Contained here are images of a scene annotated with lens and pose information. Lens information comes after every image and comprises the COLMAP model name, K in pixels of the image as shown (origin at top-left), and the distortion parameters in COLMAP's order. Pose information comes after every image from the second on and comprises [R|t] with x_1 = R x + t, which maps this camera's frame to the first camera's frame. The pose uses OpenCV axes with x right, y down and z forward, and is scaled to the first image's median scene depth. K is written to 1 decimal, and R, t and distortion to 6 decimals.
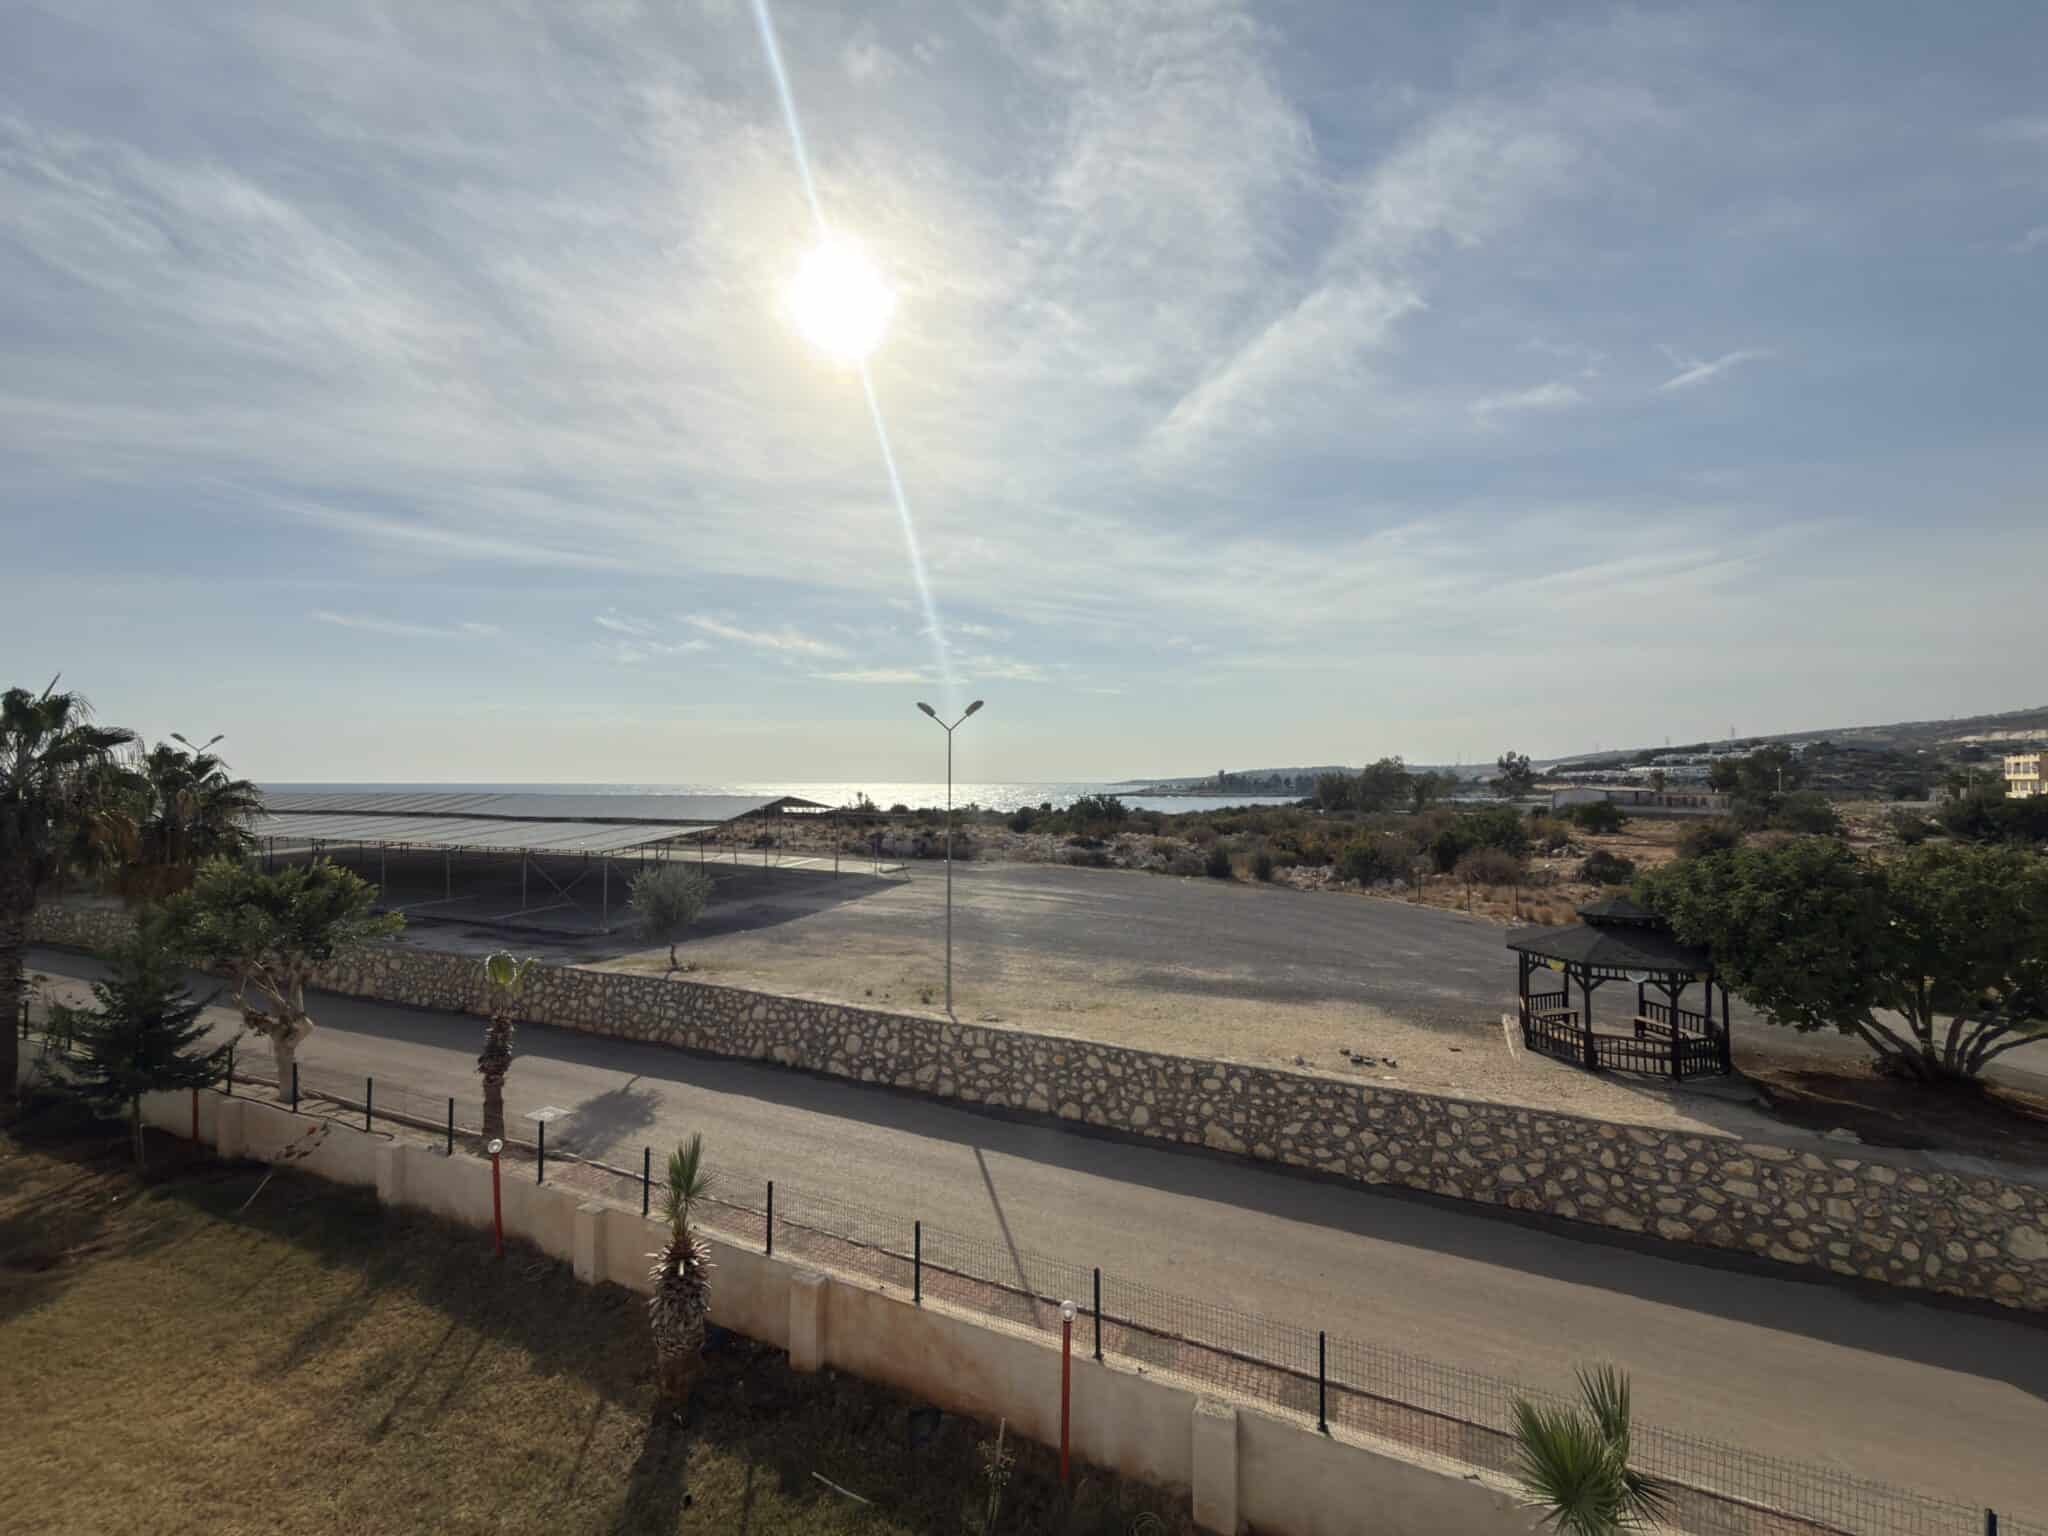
lens RADIAL K [[816.4, 0, 1025.3], [0, 816.4, 766.1], [0, 0, 1]] dist [0.001452, 0.000229]
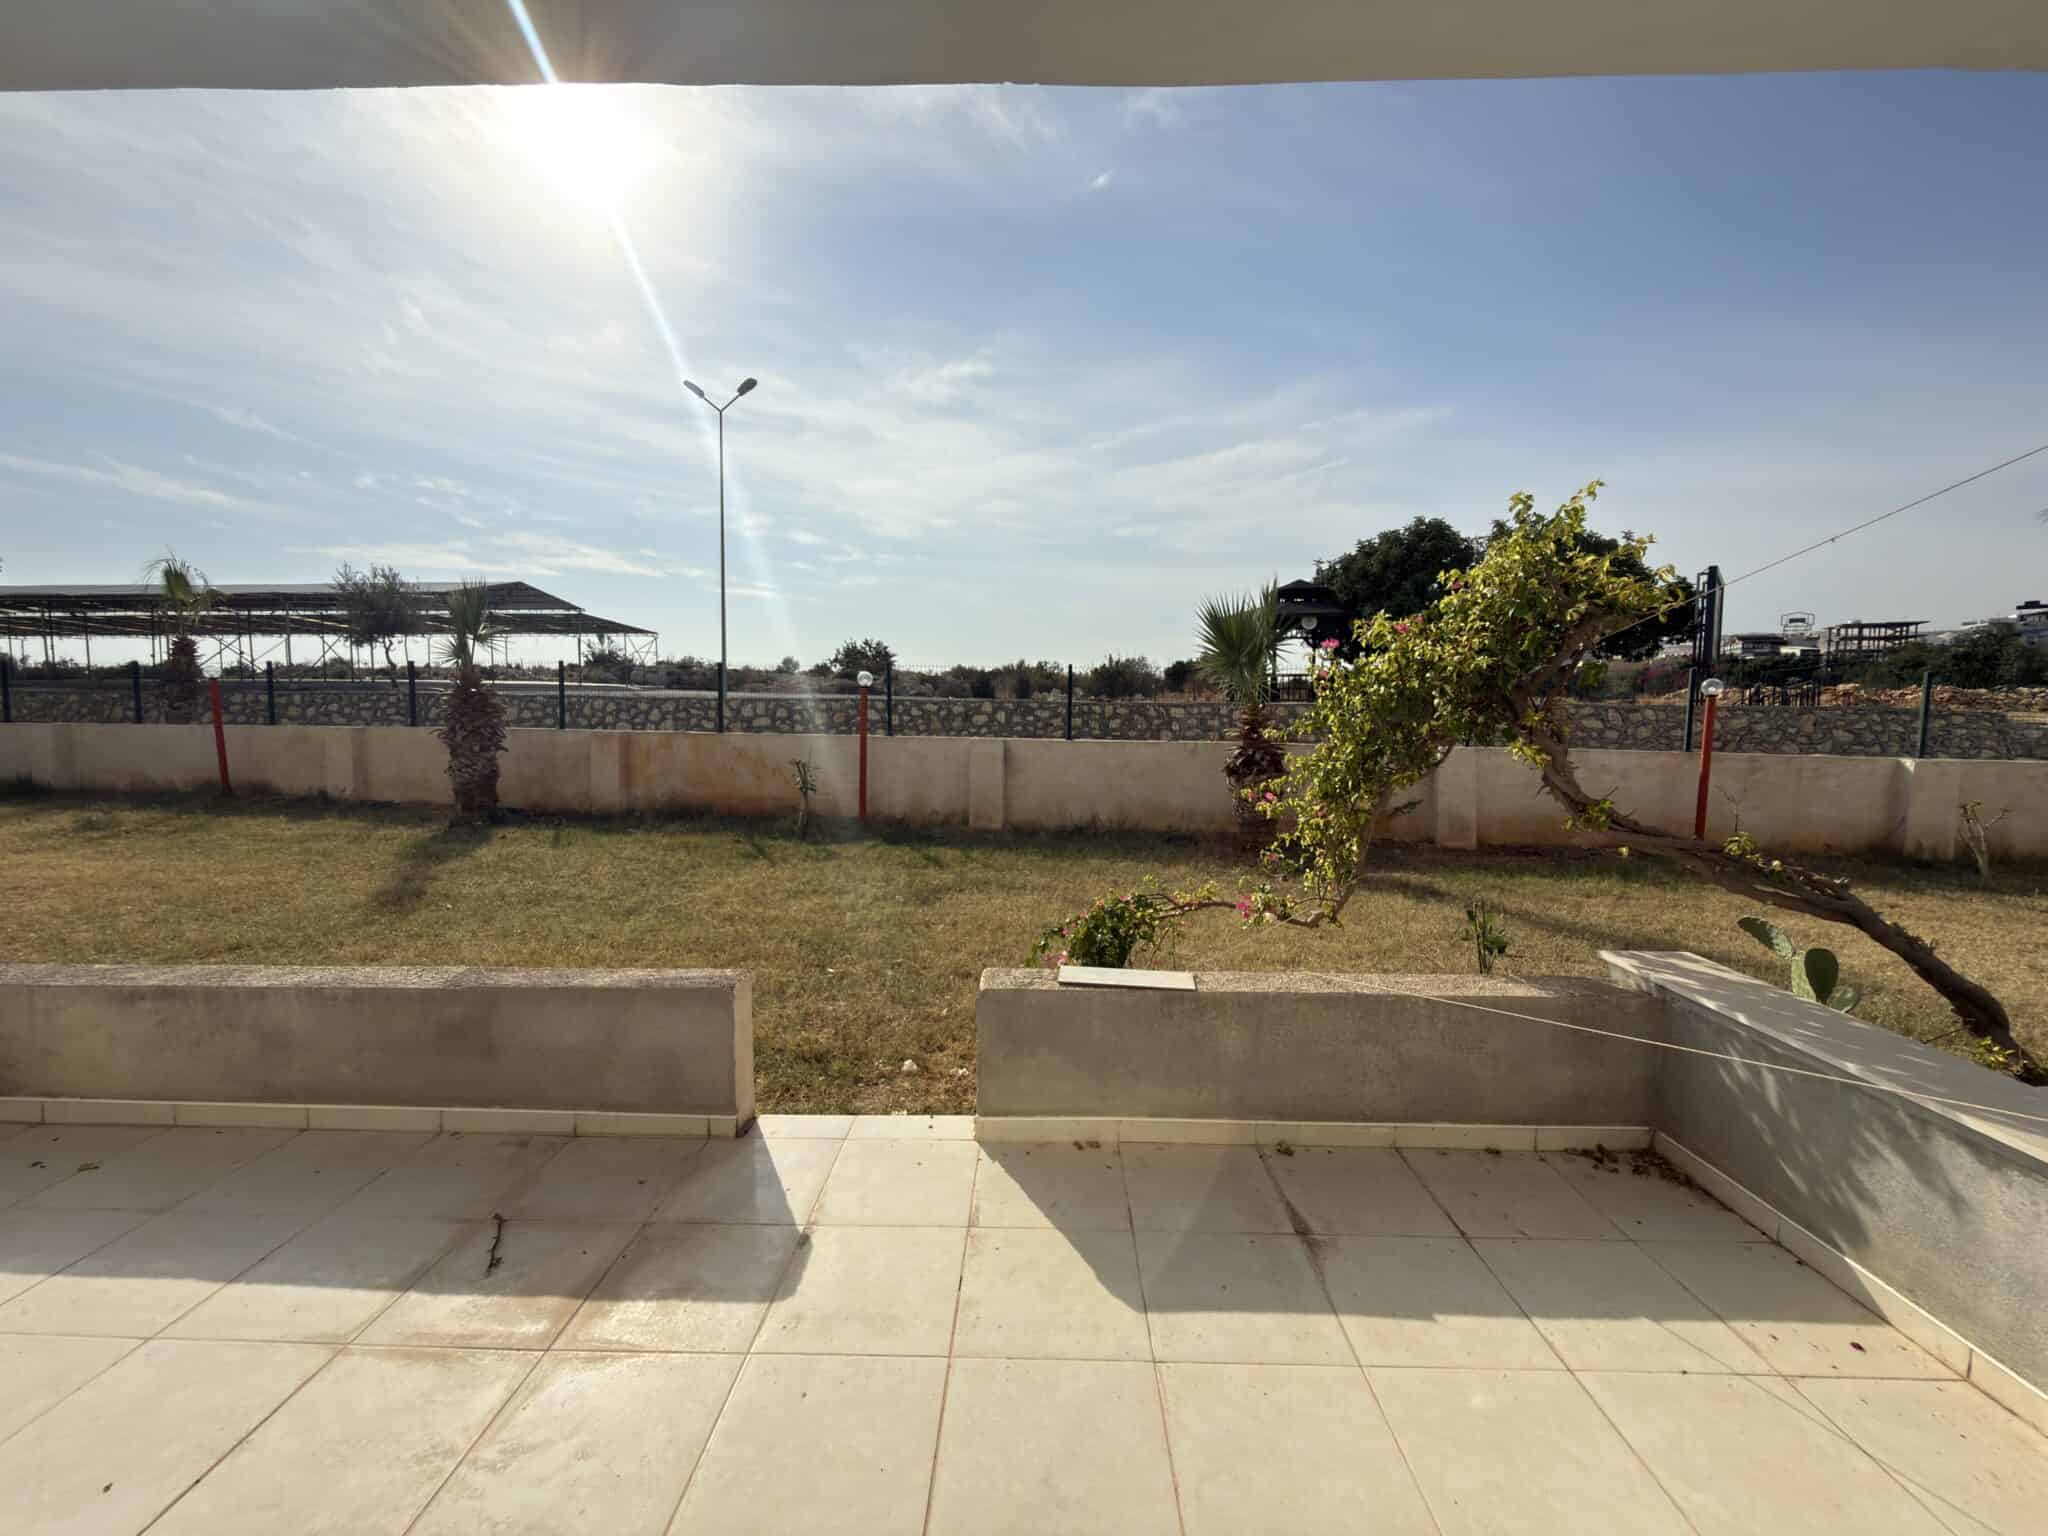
lens RADIAL K [[816.4, 0, 1025.3], [0, 816.4, 766.1], [0, 0, 1]] dist [0.001452, 0.000229]
pose [[0.958661, -0.011822, 0.284305, -0.031921], [-0.015245, 0.995568, 0.092802, 0.348223], [-0.284142, -0.093300, 0.954232, -0.096024]]
